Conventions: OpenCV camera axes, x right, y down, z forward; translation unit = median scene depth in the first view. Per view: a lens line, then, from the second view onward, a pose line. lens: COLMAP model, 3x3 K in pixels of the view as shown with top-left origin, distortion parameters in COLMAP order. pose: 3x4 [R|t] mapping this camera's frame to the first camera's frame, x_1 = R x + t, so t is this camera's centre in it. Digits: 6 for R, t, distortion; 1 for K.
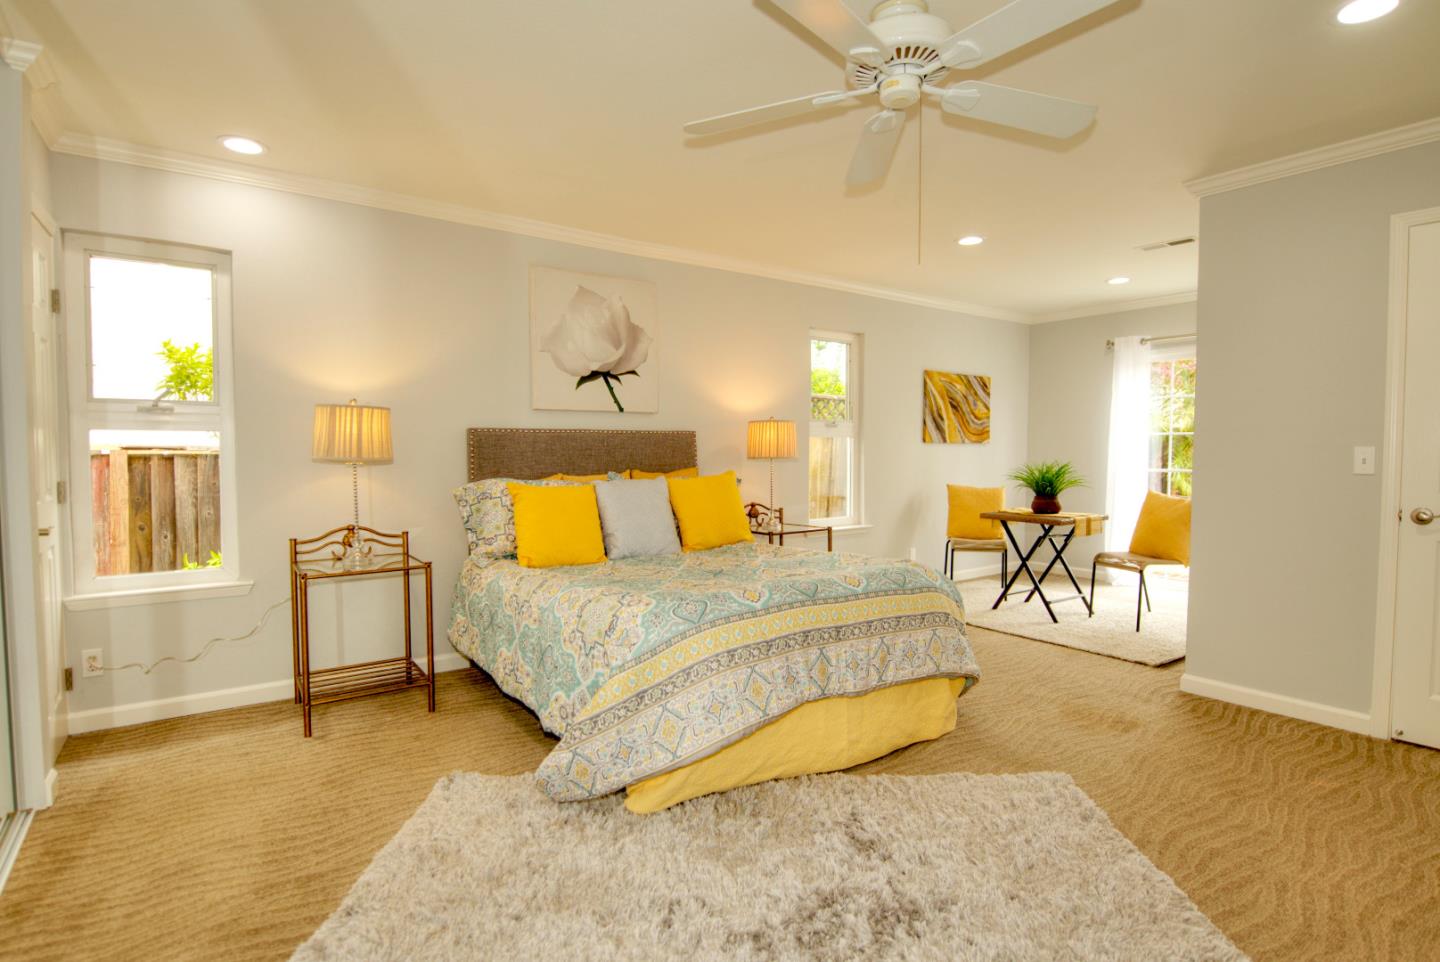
lens RADIAL K [[720.7, 0, 723.4], [0, 720.7, 476.0], [0, 0, 1]] dist [-0.010372, -0.001707]
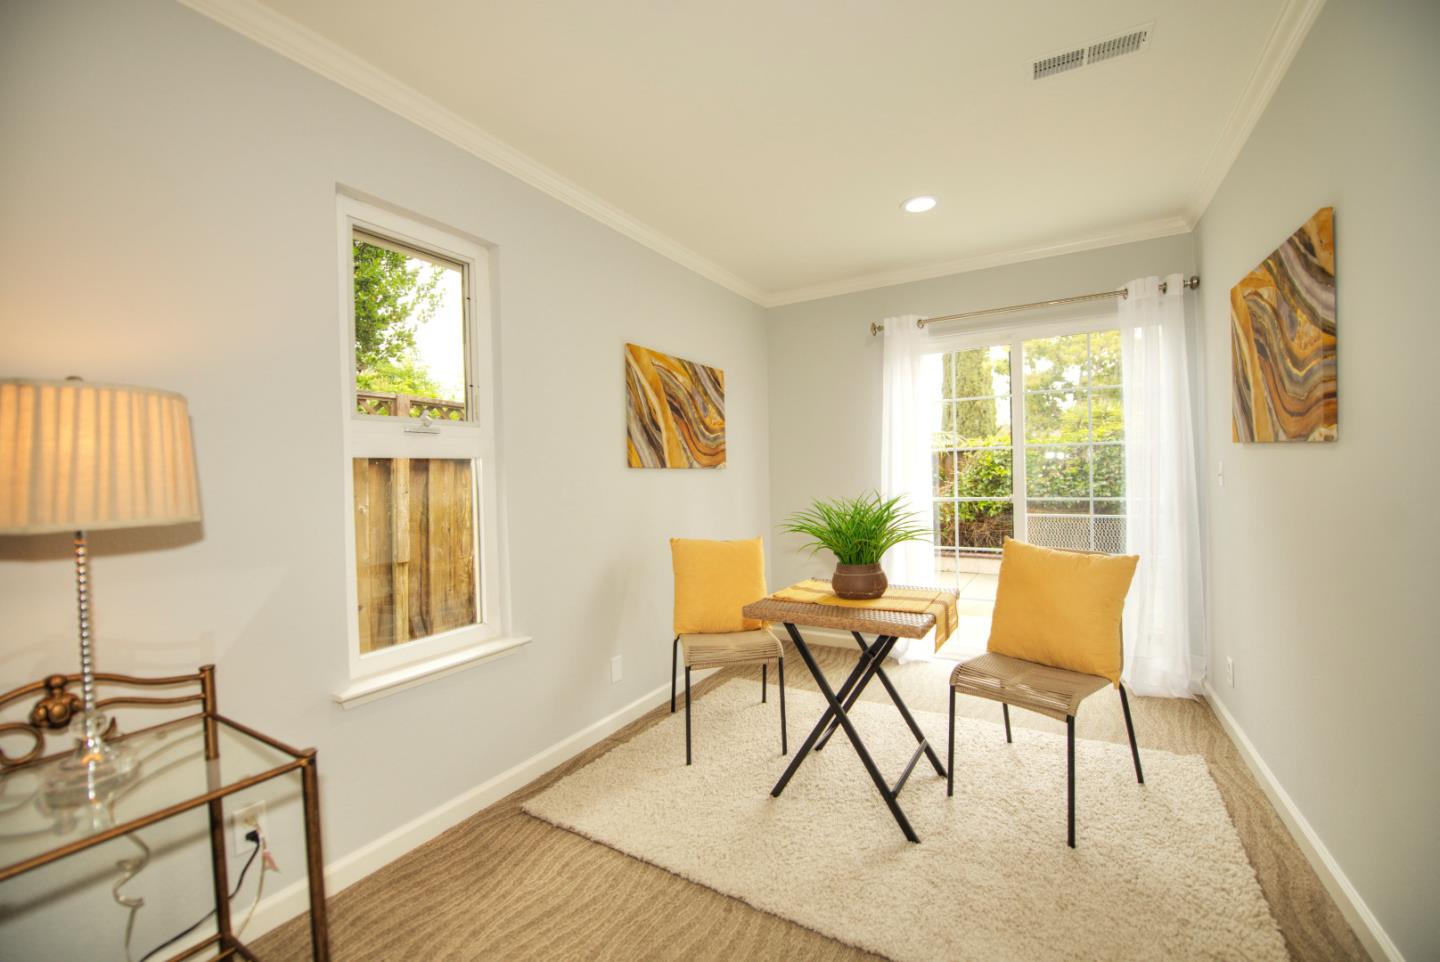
lens RADIAL K [[592.6, 0, 722.5], [0, 592.6, 477.2], [0, 0, 1]] dist [-0.020462, -0.000775]
pose [[0.915303, -0.021530, 0.402190, 0.151461], [0.038721, 0.998649, -0.034661, -0.018852], [-0.400900, 0.047299, 0.914900, 0.521000]]
